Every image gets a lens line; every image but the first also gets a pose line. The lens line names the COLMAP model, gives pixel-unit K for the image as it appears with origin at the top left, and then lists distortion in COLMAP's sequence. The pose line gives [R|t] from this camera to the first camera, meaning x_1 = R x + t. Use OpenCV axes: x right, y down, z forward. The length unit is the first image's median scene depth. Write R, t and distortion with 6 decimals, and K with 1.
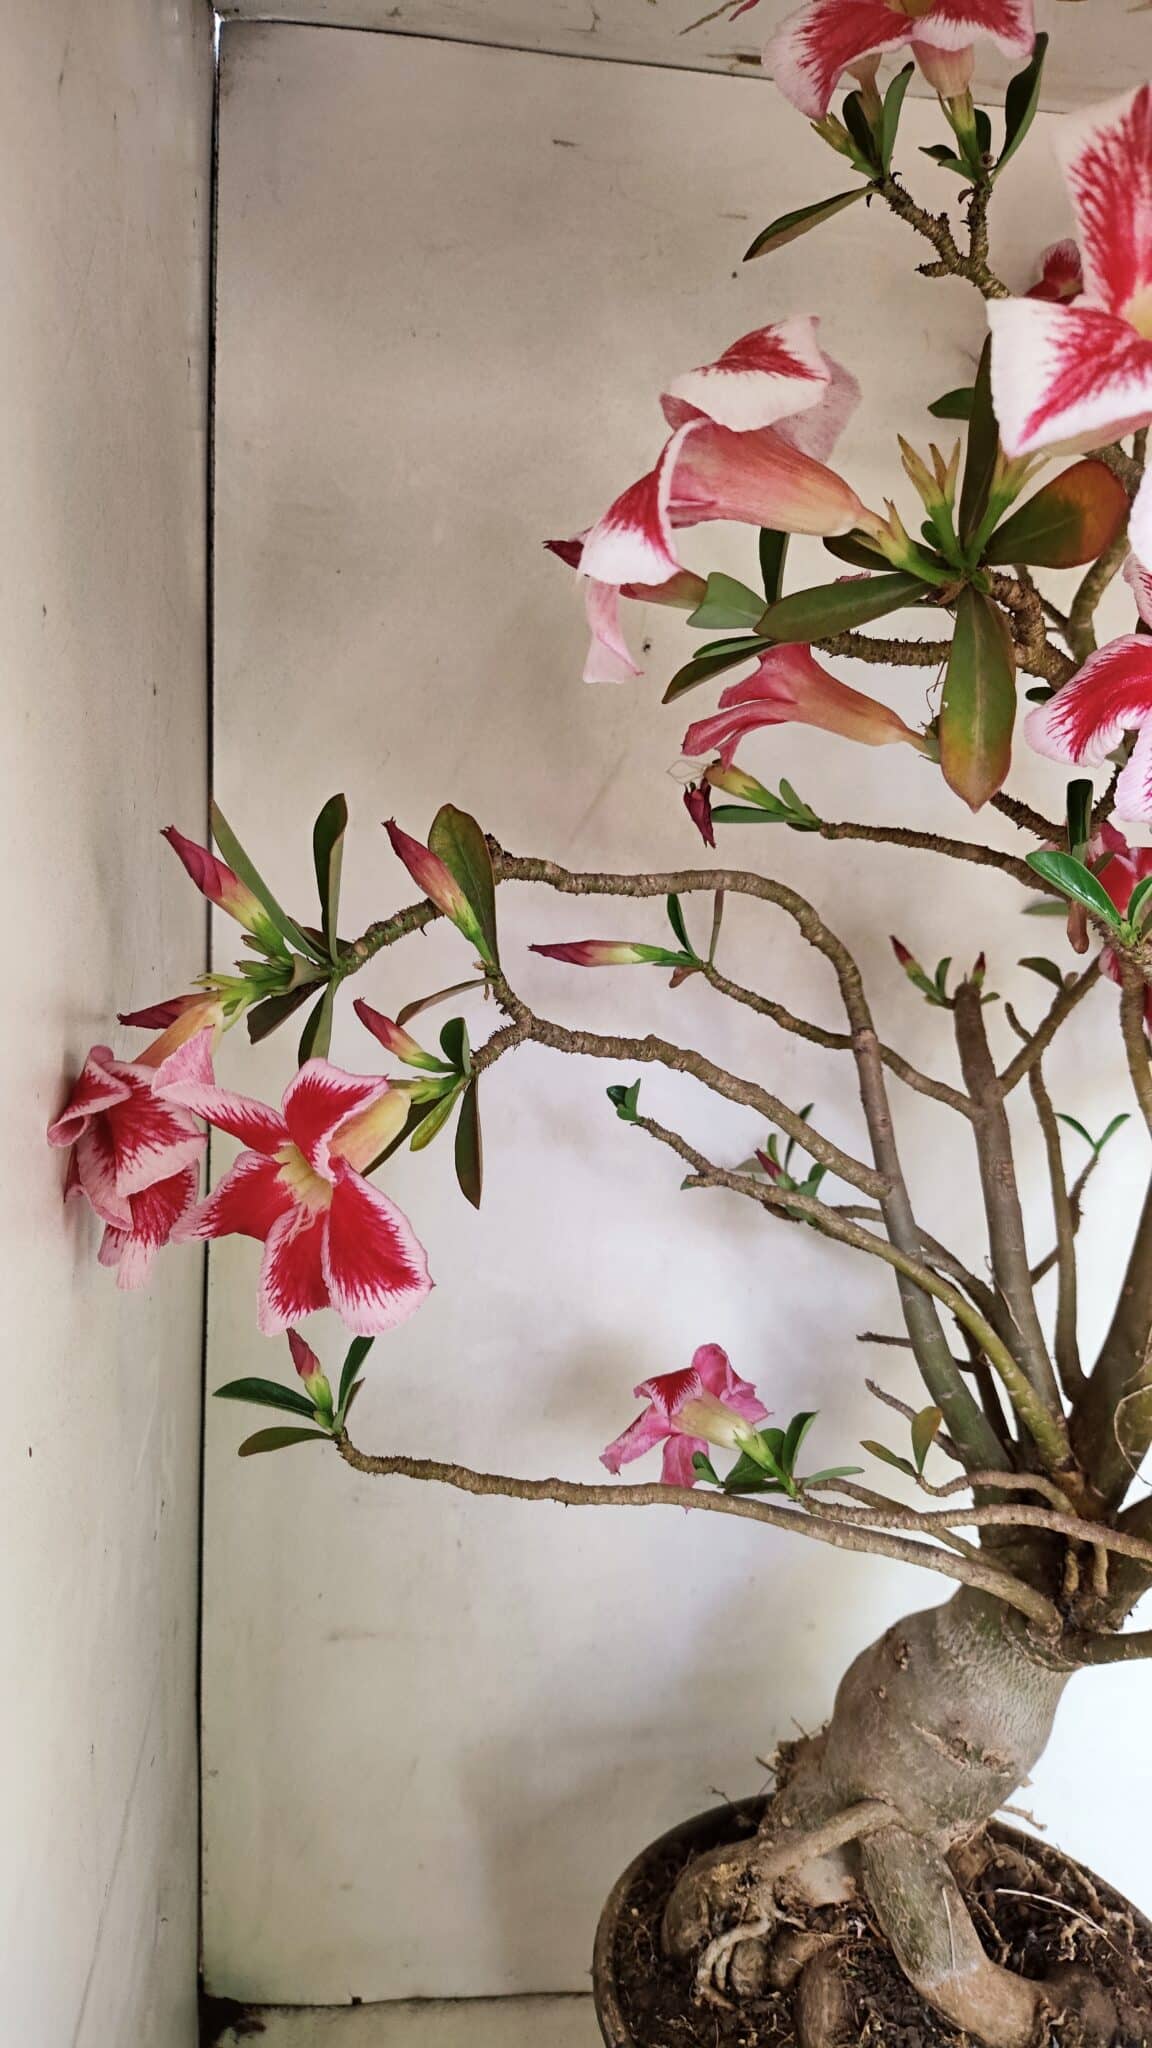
lens RADIAL K [[1579.3, 0, 561.9], [0, 1579.3, 1025.8], [0, 0, 1]] dist [0.068336, -0.119340]
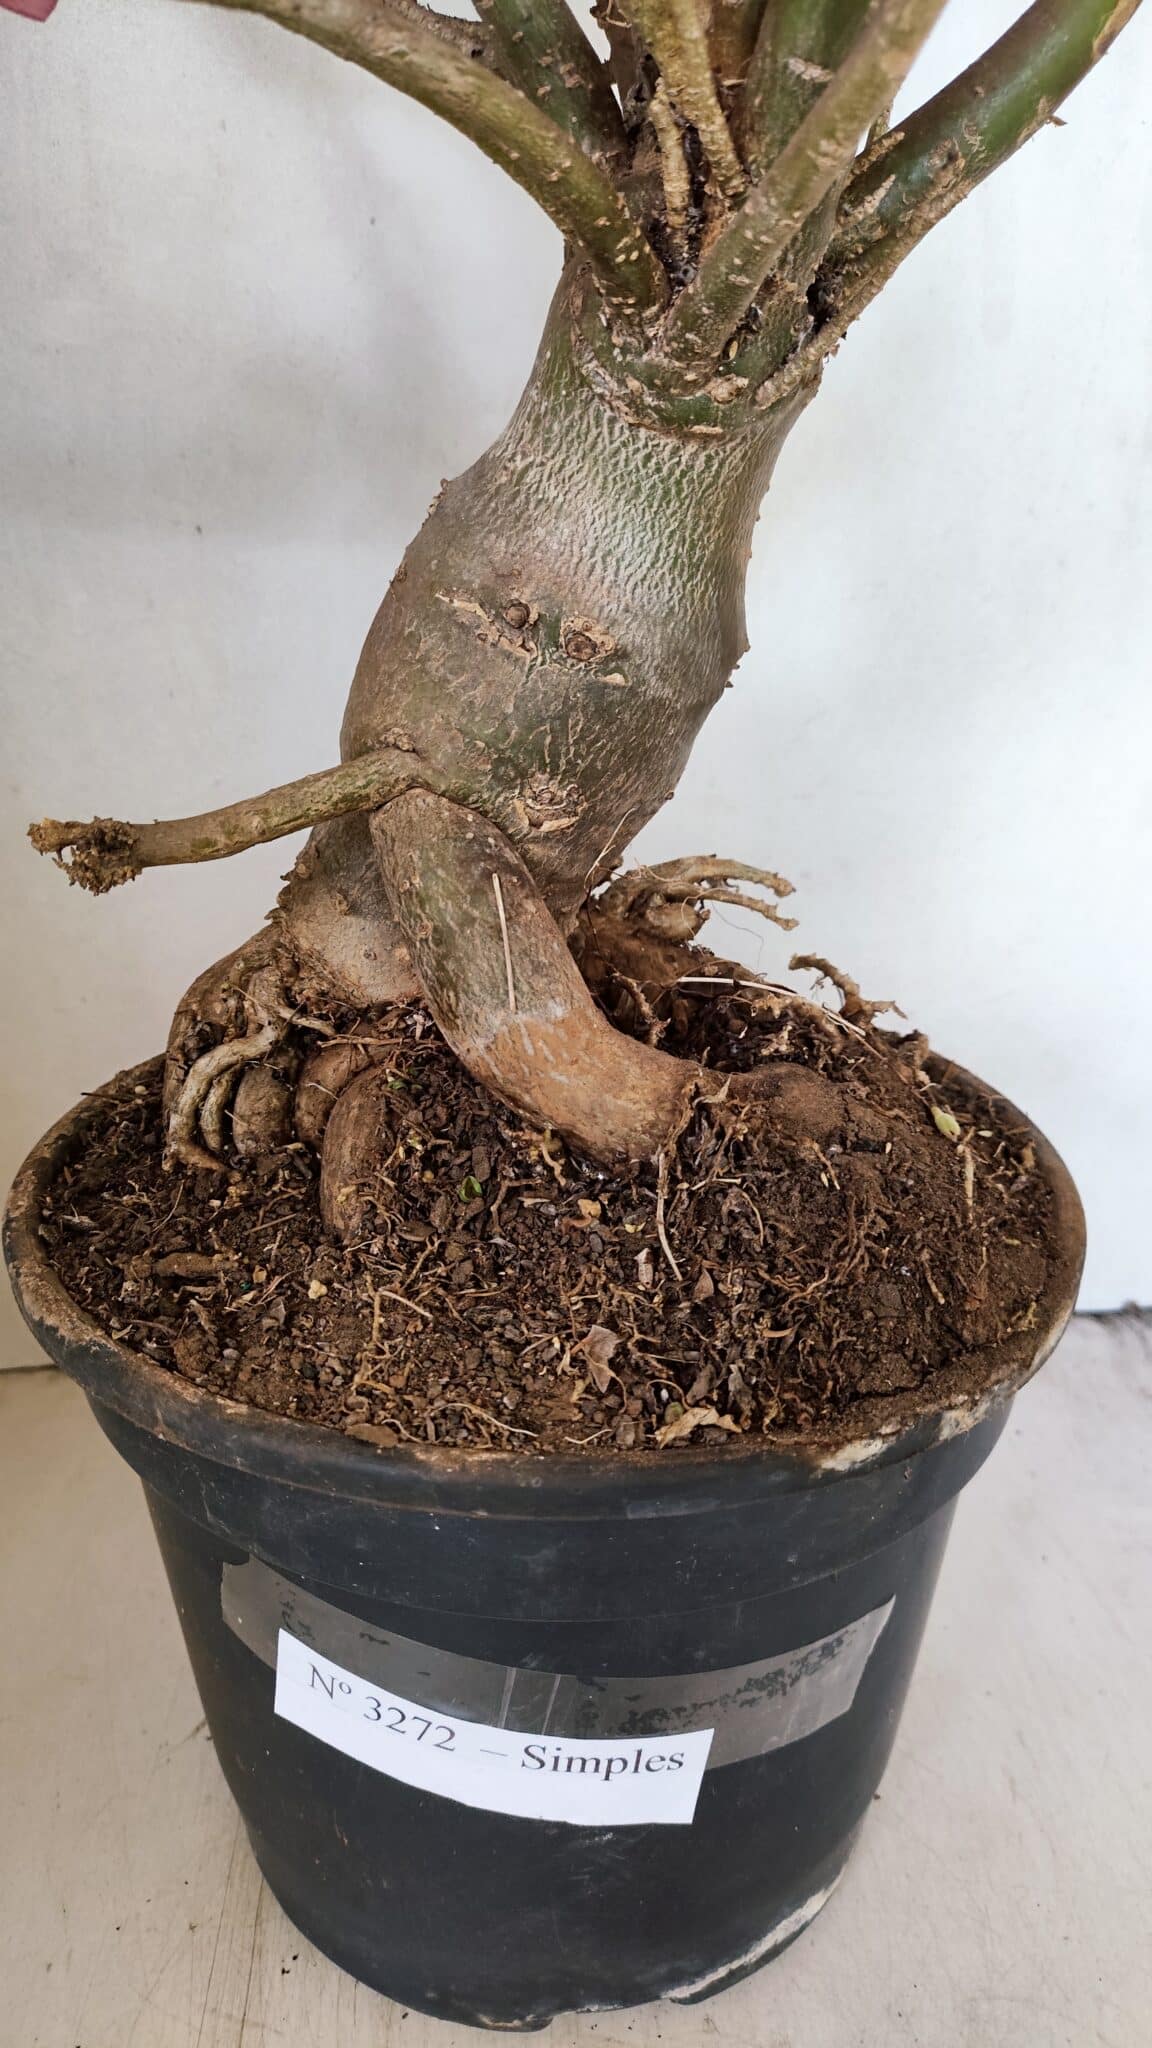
lens RADIAL K [[1579.3, 0, 572.7], [0, 1579.3, 1009.2], [0, 0, 1]] dist [0.068336, -0.119340]
pose [[0.996331, -0.054673, -0.065837, 0.293448], [0.065280, 0.983004, 0.171587, 0.486750], [0.055337, -0.175255, 0.982967, 0.455963]]
